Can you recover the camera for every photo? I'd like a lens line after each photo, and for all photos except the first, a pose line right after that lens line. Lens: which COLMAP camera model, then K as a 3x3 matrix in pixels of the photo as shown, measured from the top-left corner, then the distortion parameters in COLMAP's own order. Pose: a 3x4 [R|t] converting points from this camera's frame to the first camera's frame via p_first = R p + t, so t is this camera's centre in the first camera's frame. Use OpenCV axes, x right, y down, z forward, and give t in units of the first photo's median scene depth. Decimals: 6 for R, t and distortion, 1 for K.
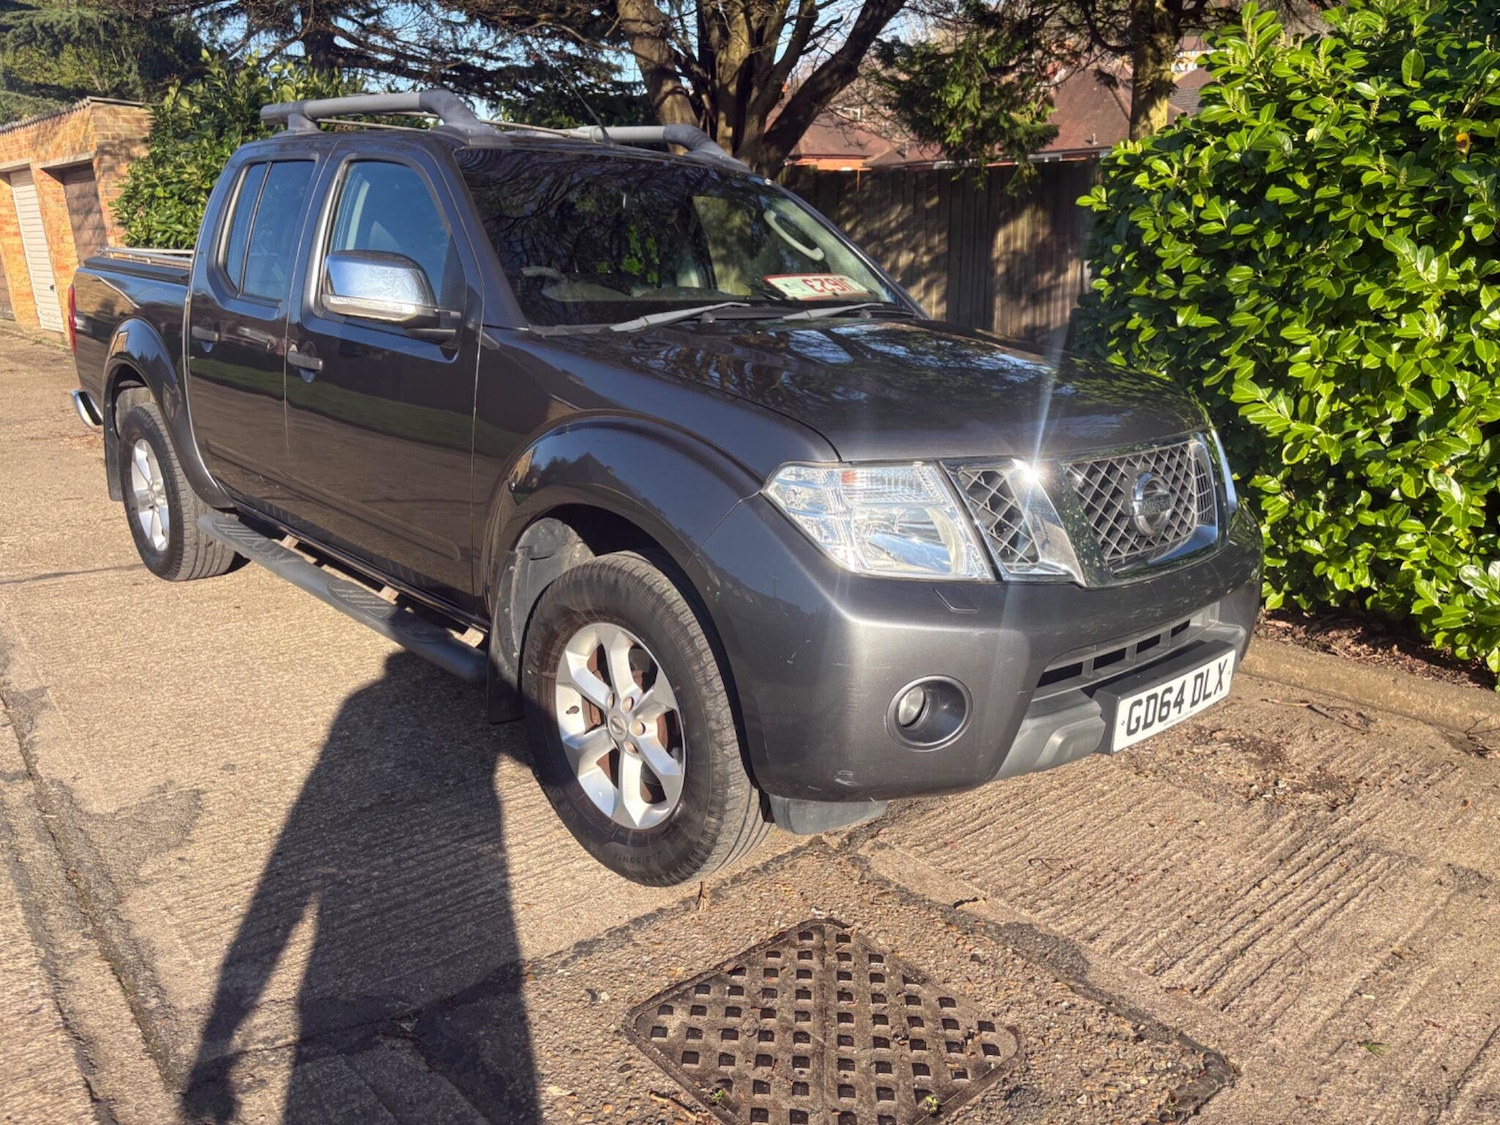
lens RADIAL K [[1137.0, 0, 758.7], [0, 1137.0, 575.5], [0, 0, 1]] dist [0.052726, -0.059545]
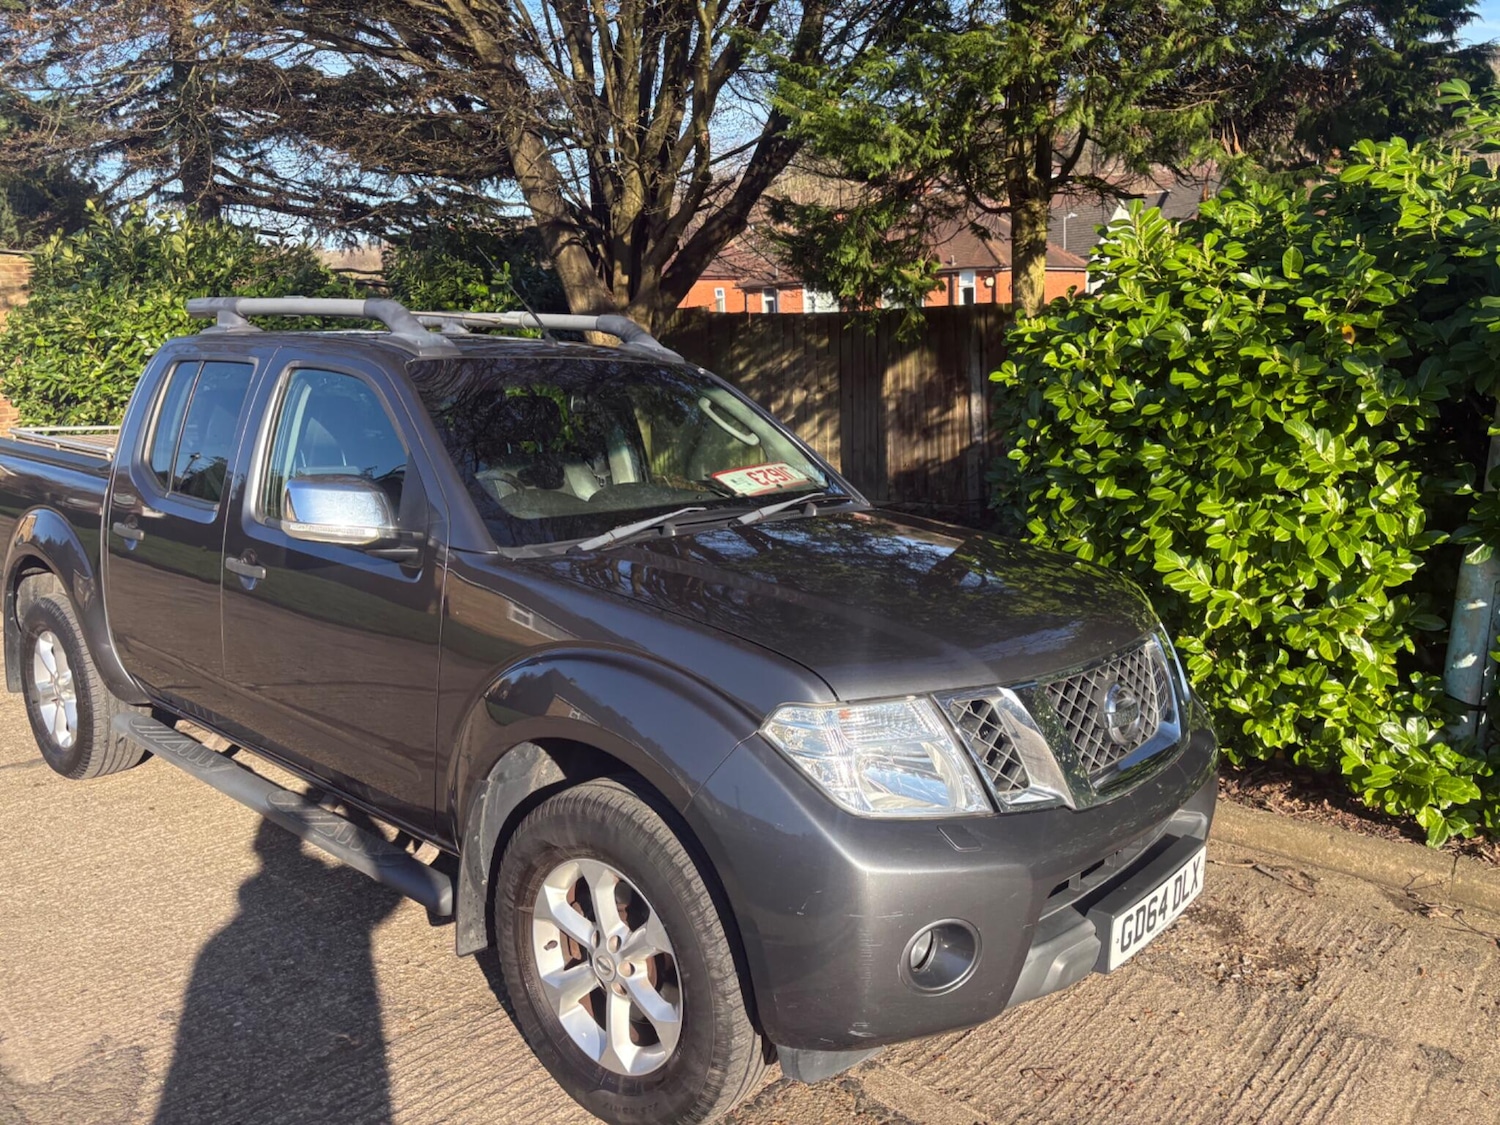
lens RADIAL K [[1137.0, 0, 738.1], [0, 1137.0, 558.6], [0, 0, 1]] dist [0.052726, -0.059545]
pose [[0.995695, -0.032979, 0.086627, -0.058079], [0.041753, 0.993957, -0.101515, -0.075078], [-0.082756, 0.104695, 0.991055, -0.005617]]
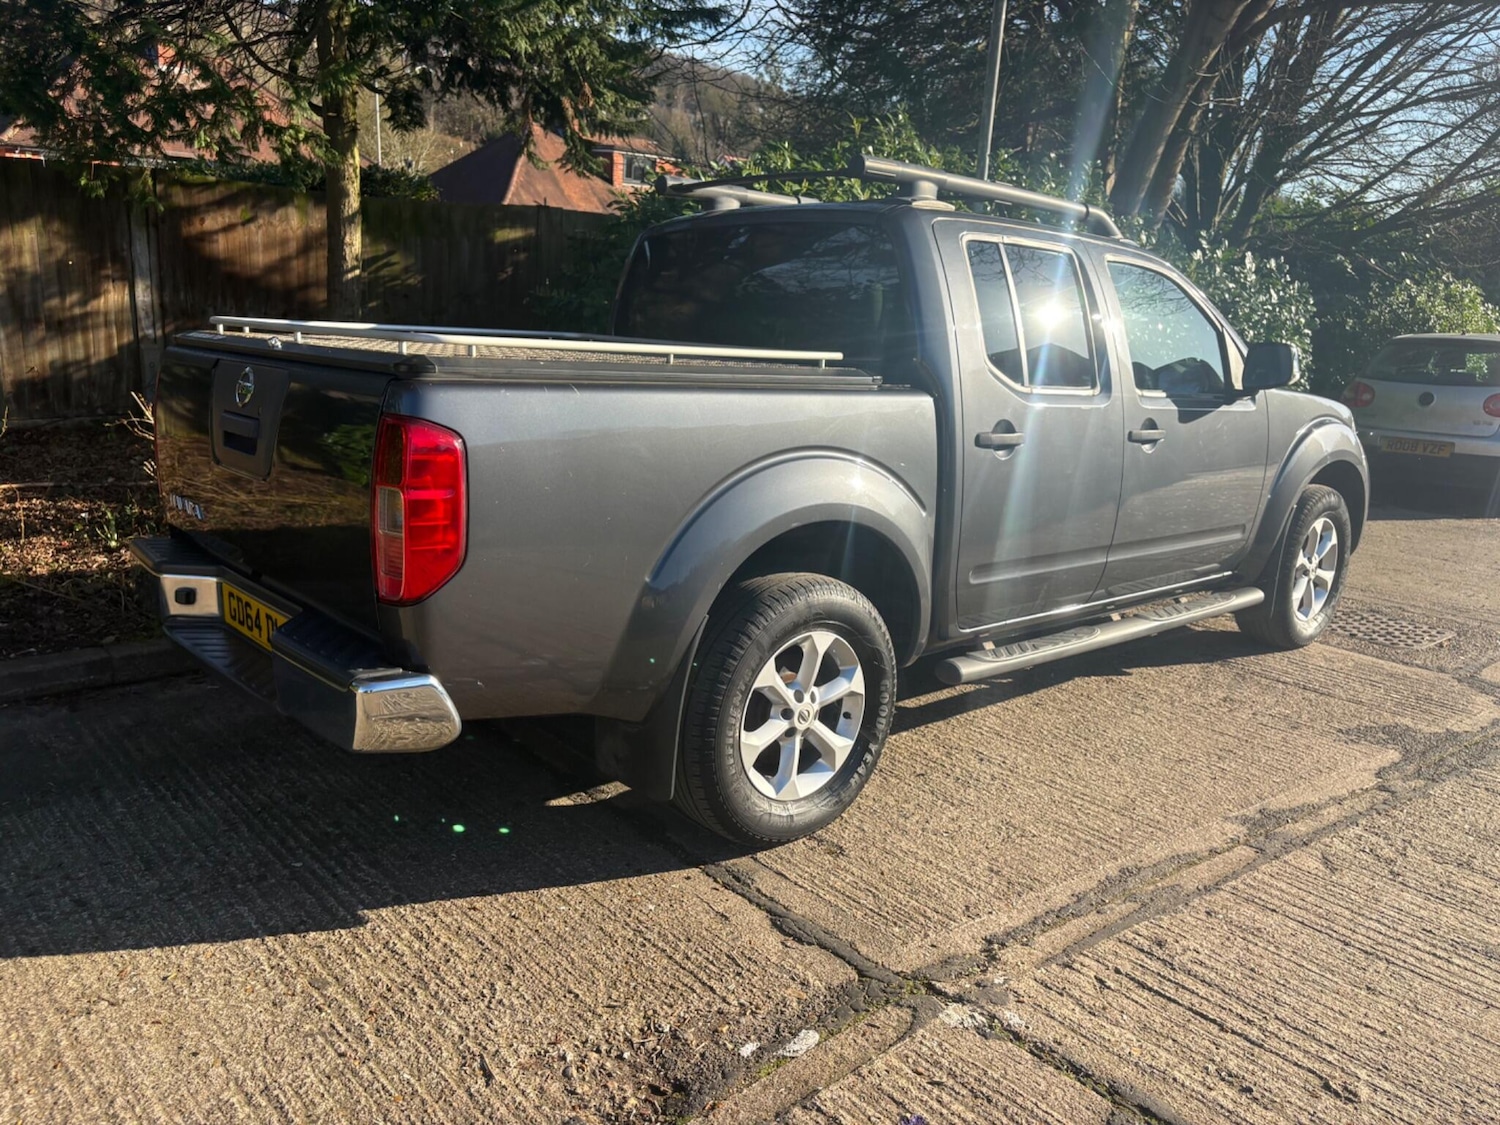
lens RADIAL K [[1137.0, 0, 768.4], [0, 1137.0, 569.1], [0, 0, 1]] dist [0.052726, -0.059545]
pose [[0.027934, -0.246203, 0.968816, -1.472003], [0.229244, 0.944941, 0.233525, -0.395096], [-0.972968, 0.215572, 0.082837, 1.229735]]
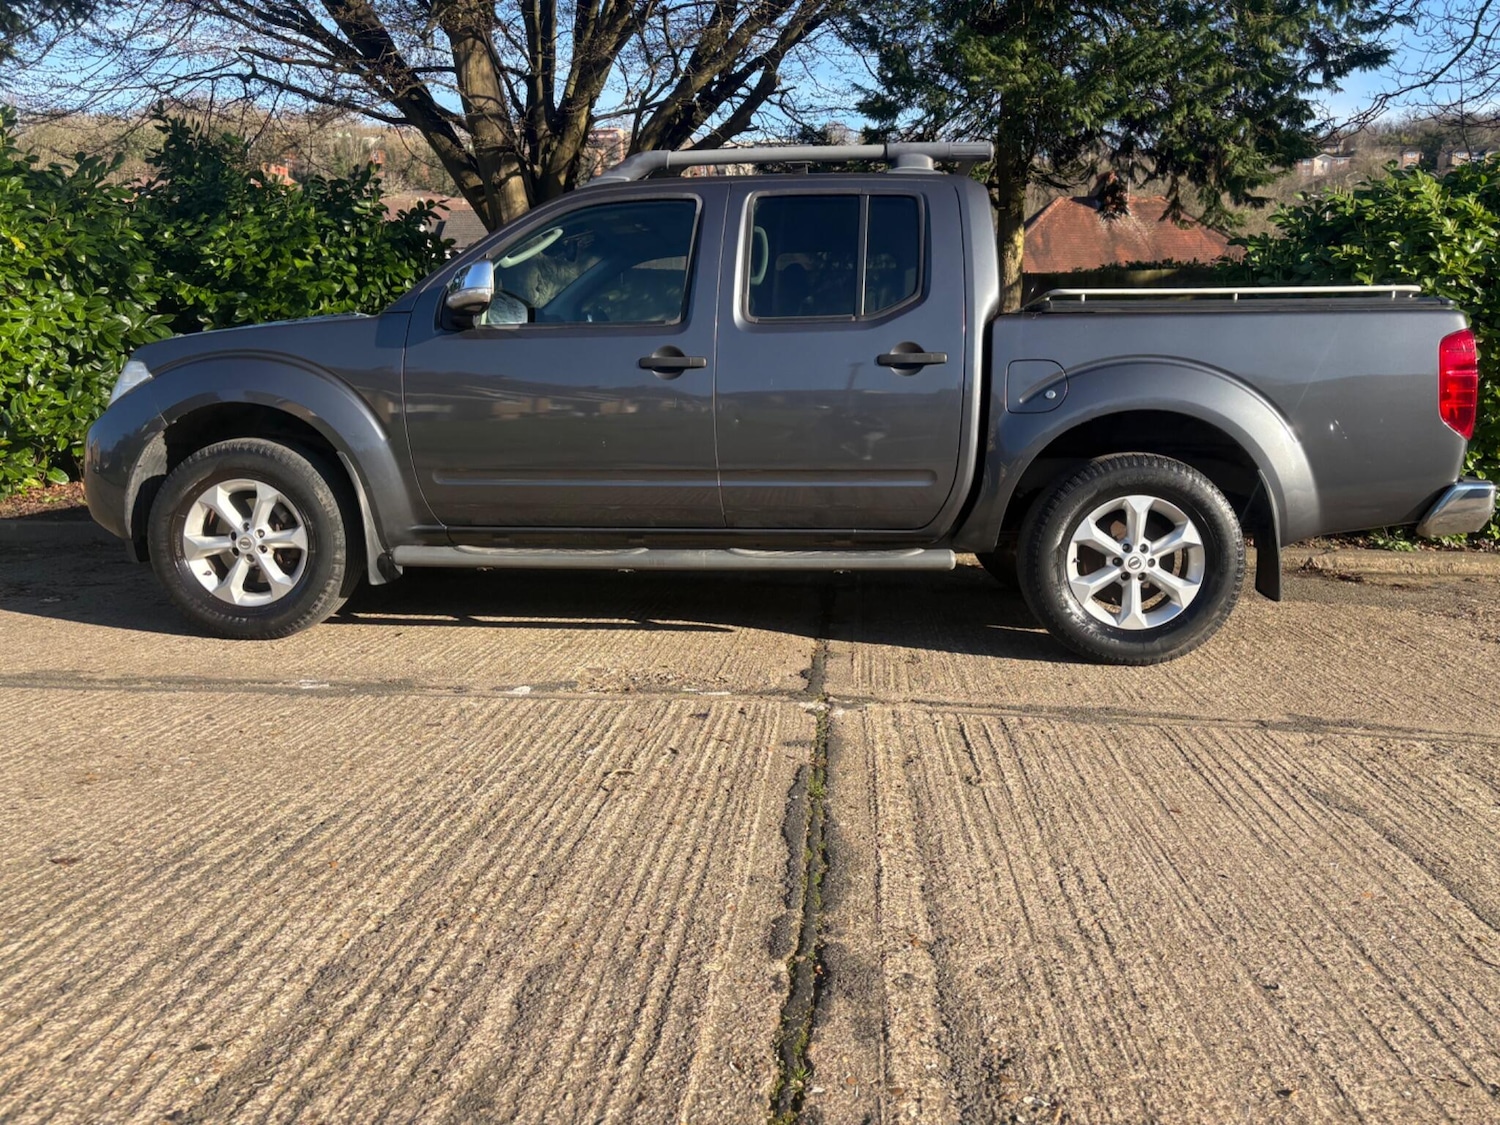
lens RADIAL K [[1137.0, 0, 753.8], [0, 1137.0, 543.6], [0, 0, 1]] dist [0.052726, -0.059545]
pose [[0.737856, -0.096995, 0.667952, -1.542200], [0.184811, 0.980834, -0.061722, -0.062370], [-0.649163, 0.168987, 0.741640, 0.560324]]
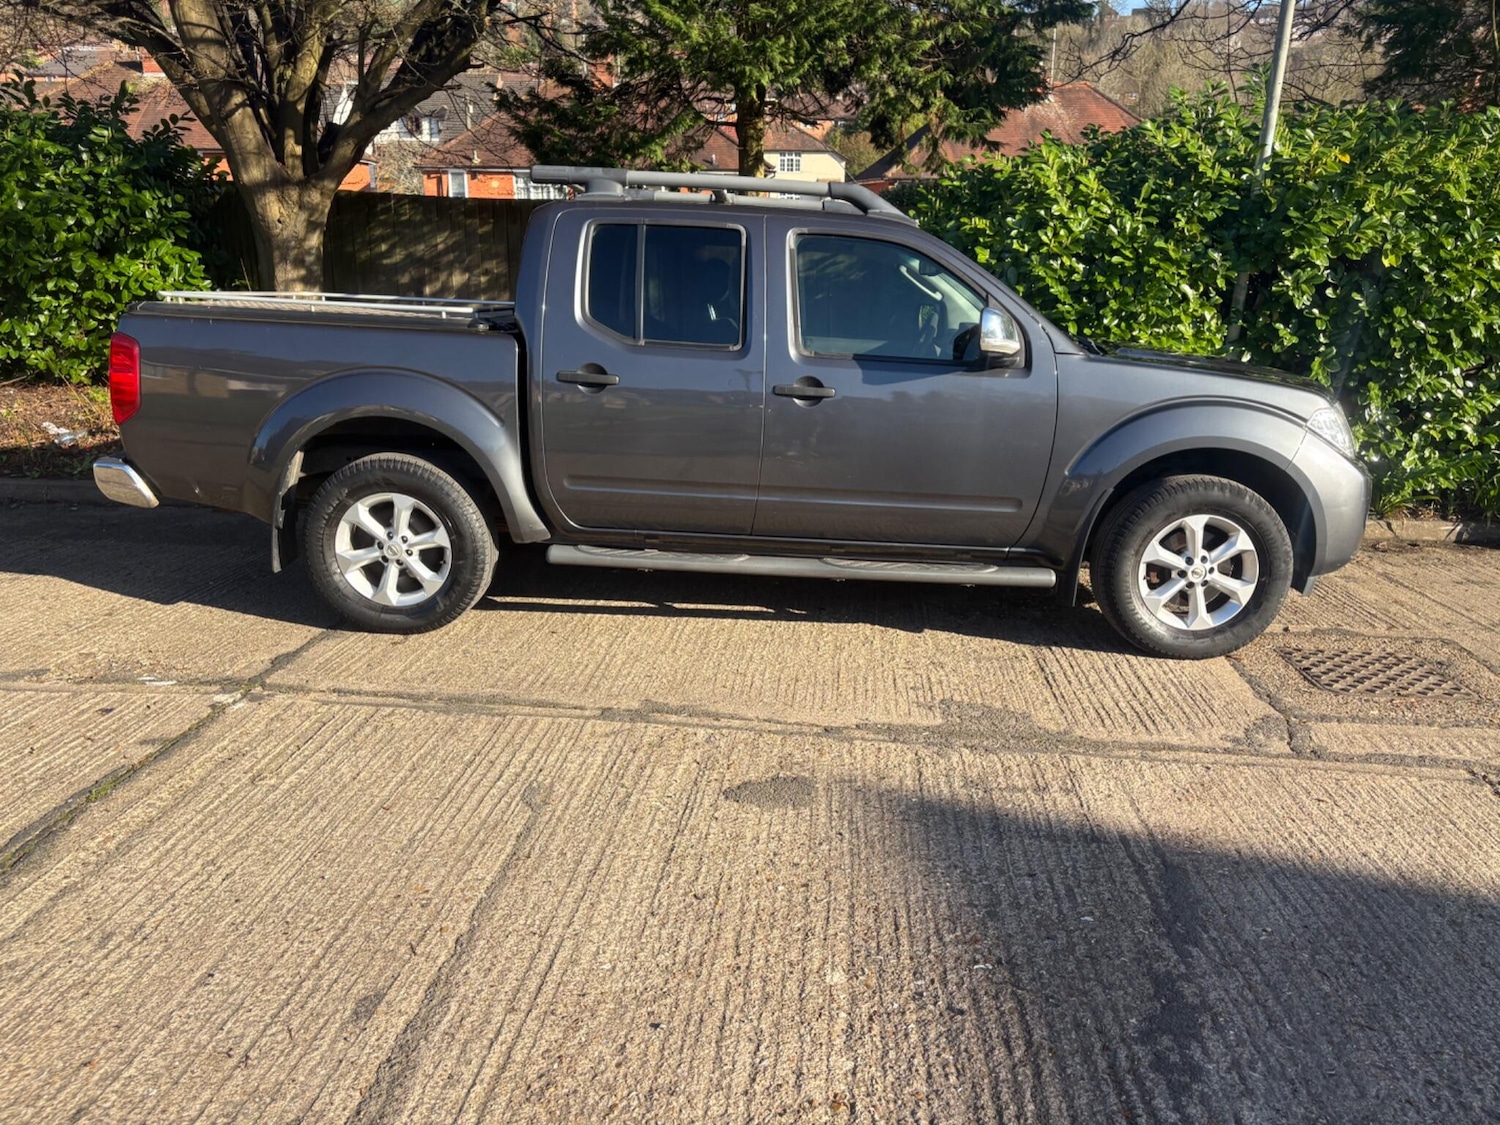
lens RADIAL K [[1137.0, 0, 762.9], [0, 1137.0, 570.4], [0, 0, 1]] dist [0.052726, -0.059545]
pose [[0.712392, -0.178348, 0.678741, -1.252067], [0.180998, 0.981141, 0.067836, -0.080019], [-0.678039, 0.074525, 0.731238, 0.108521]]
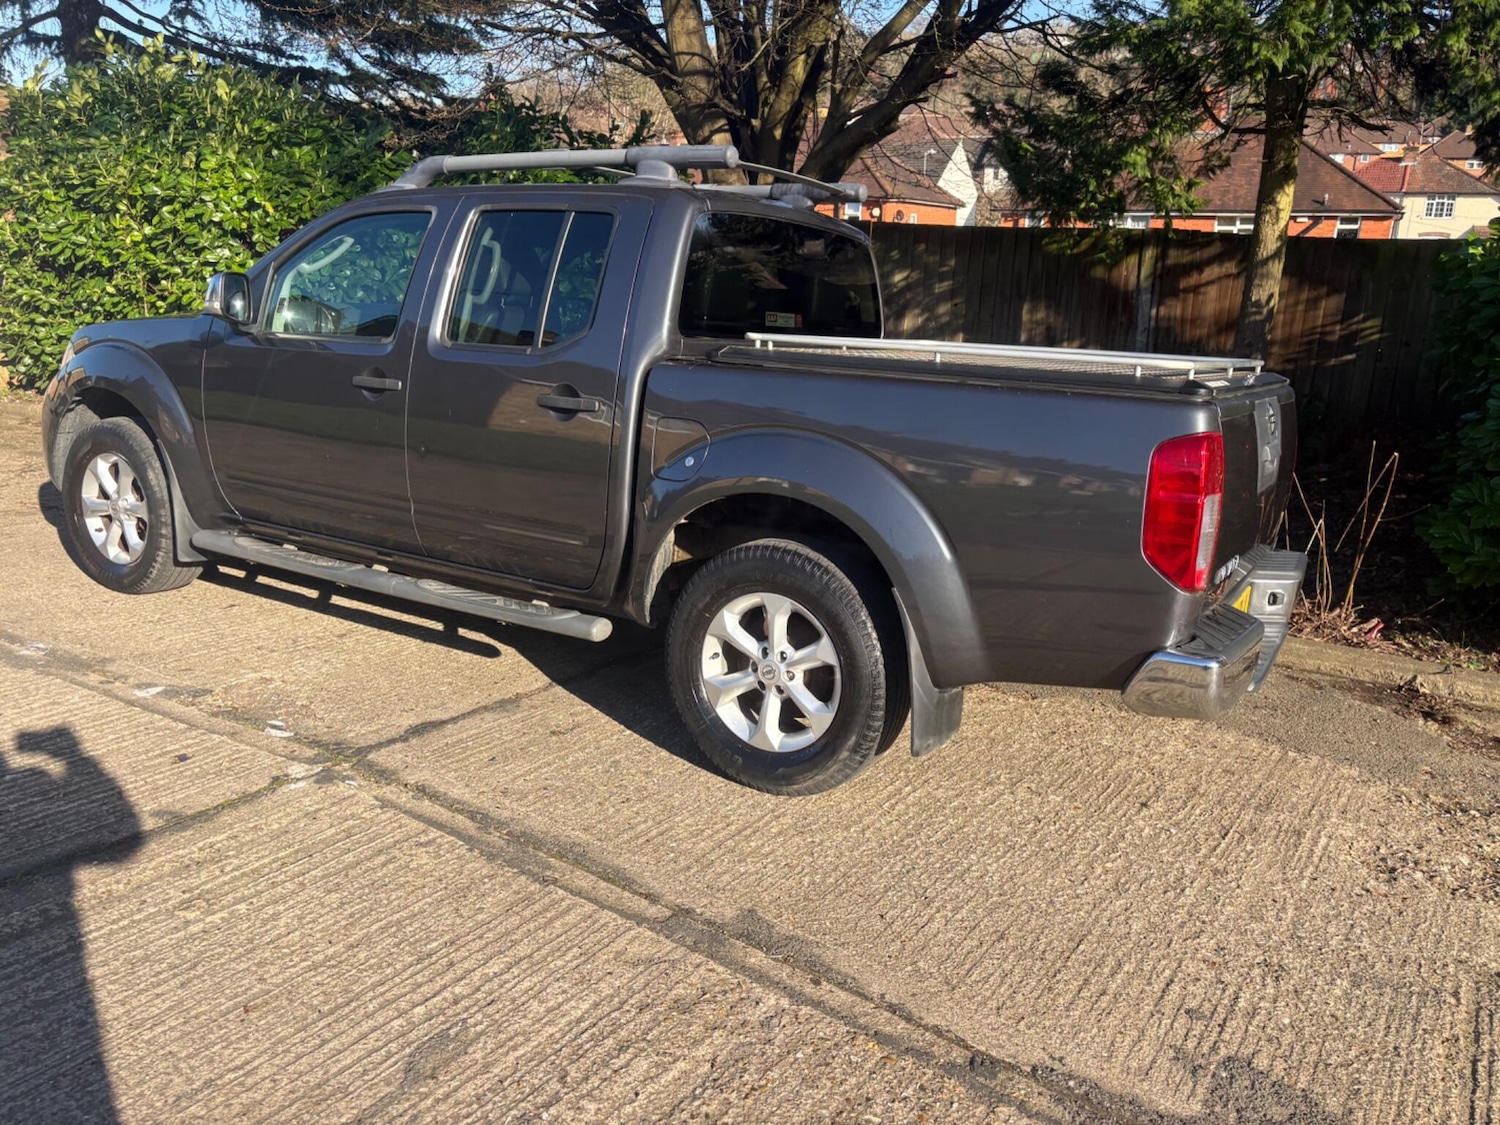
lens RADIAL K [[1137.0, 0, 759.1], [0, 1137.0, 553.7], [0, 0, 1]] dist [0.052726, -0.059545]
pose [[0.960869, -0.021013, 0.276203, -0.807226], [0.031779, 0.998897, -0.034558, -0.107839], [-0.275173, 0.041983, 0.960478, 0.273069]]
